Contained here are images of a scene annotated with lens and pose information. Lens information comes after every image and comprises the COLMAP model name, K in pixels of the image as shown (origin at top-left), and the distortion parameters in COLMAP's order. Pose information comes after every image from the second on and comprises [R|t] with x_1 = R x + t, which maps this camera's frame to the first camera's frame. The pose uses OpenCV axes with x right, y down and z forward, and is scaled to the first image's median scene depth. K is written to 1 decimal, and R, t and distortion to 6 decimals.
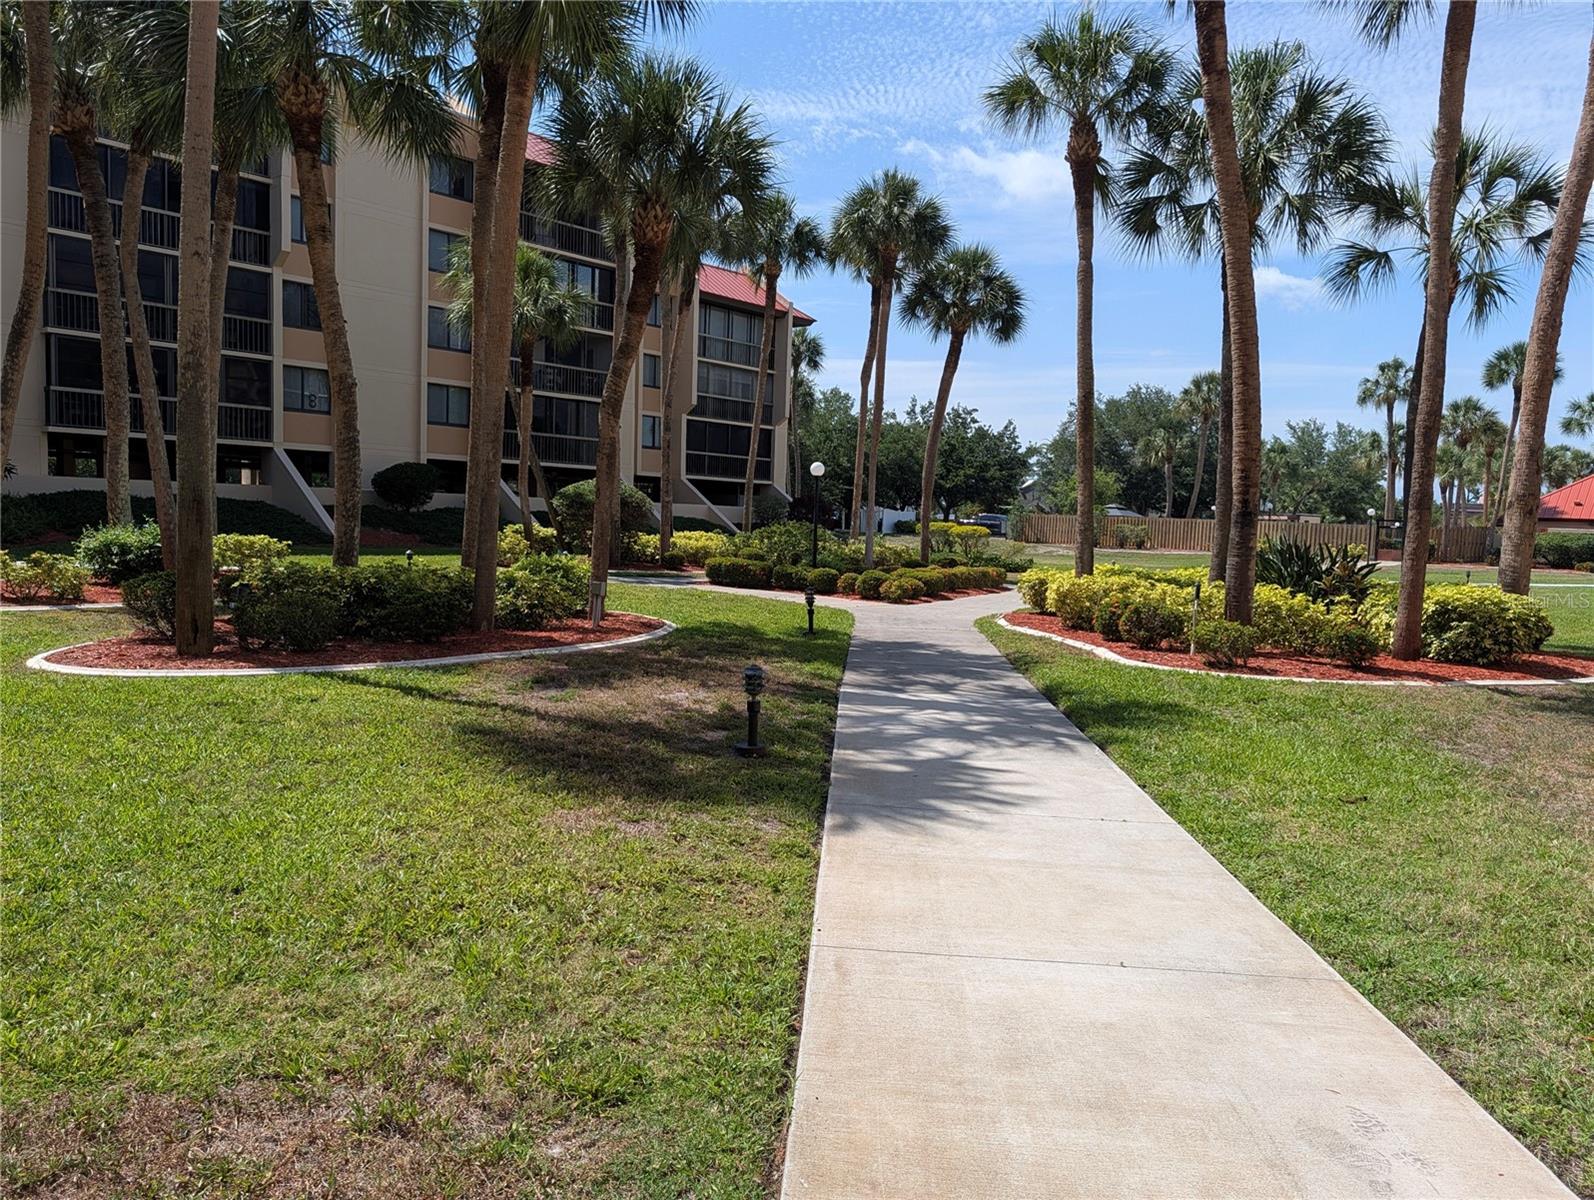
lens RADIAL K [[1135.2, 0, 797.1], [0, 1135.2, 590.7], [0, 0, 1]] dist [0.007754, 0.001743]
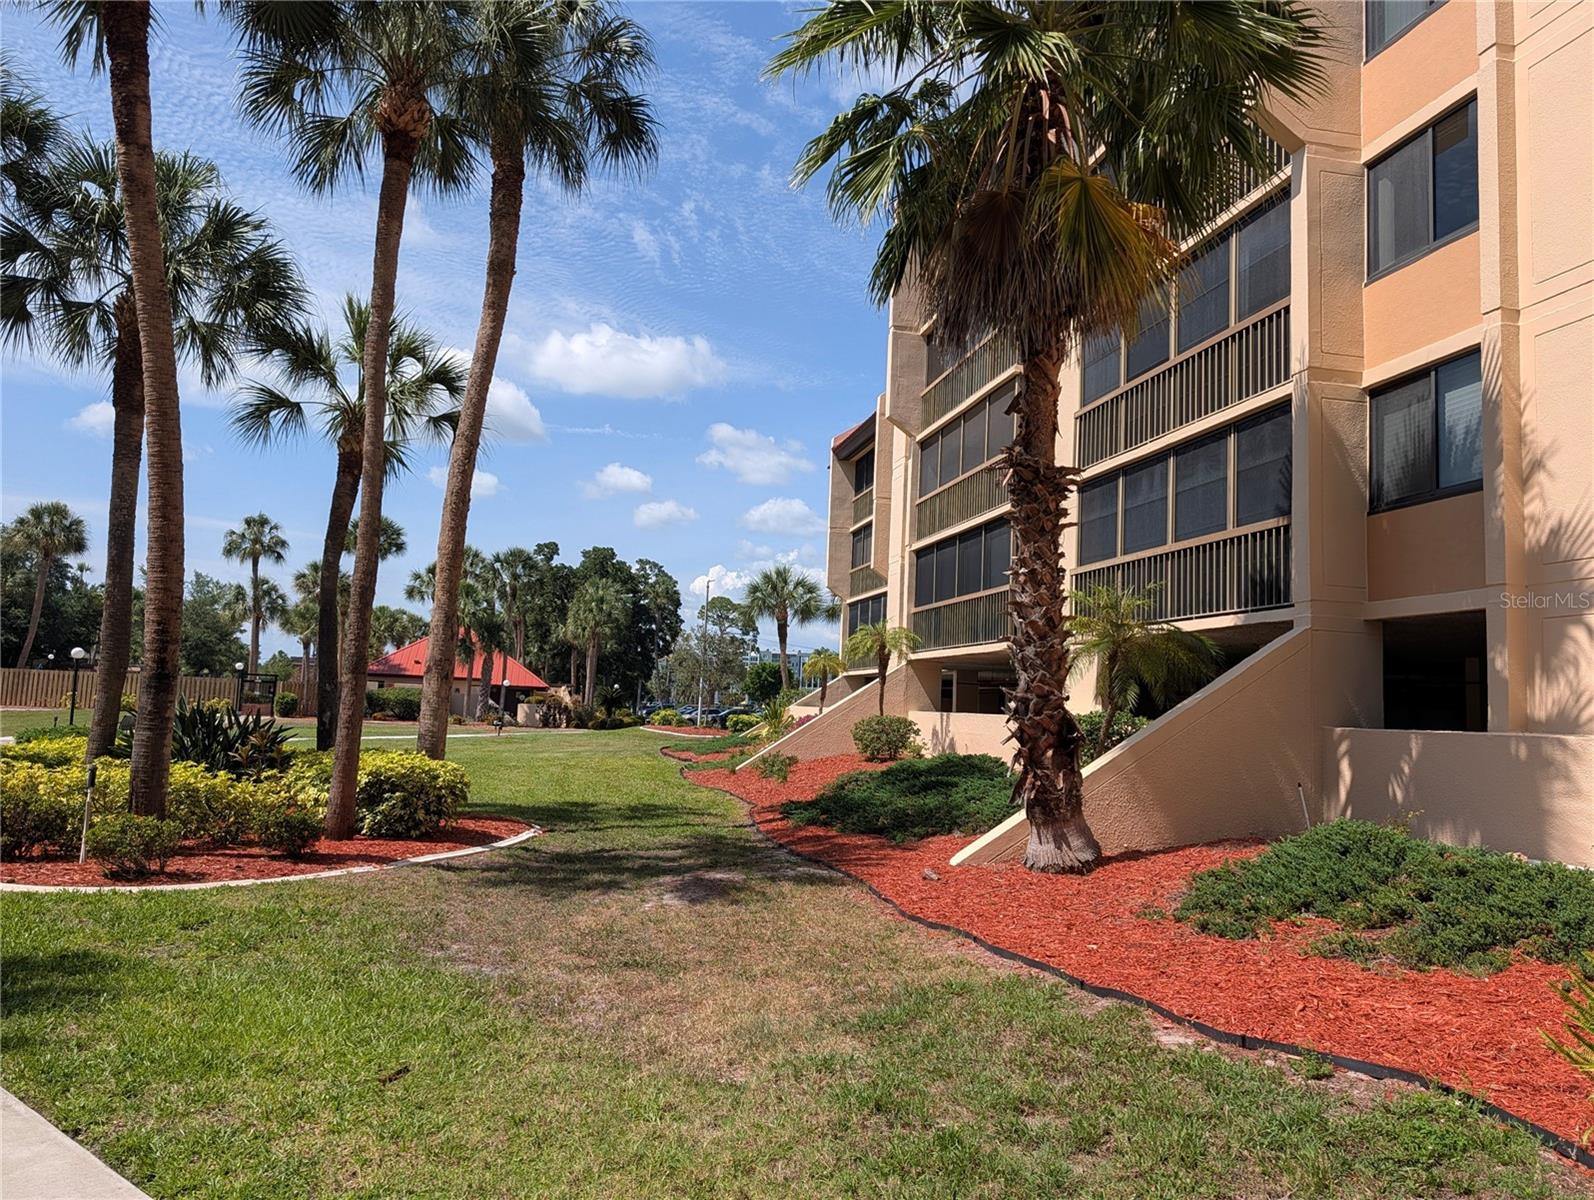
lens RADIAL K [[1135.2, 0, 797.1], [0, 1135.2, 590.7], [0, 0, 1]] dist [0.007754, 0.001743]
pose [[0.593835, 0.072624, 0.801302, 0.007566], [0.034079, 0.992754, -0.115231, -0.014824], [-0.803865, 0.095736, 0.587057, 0.118535]]
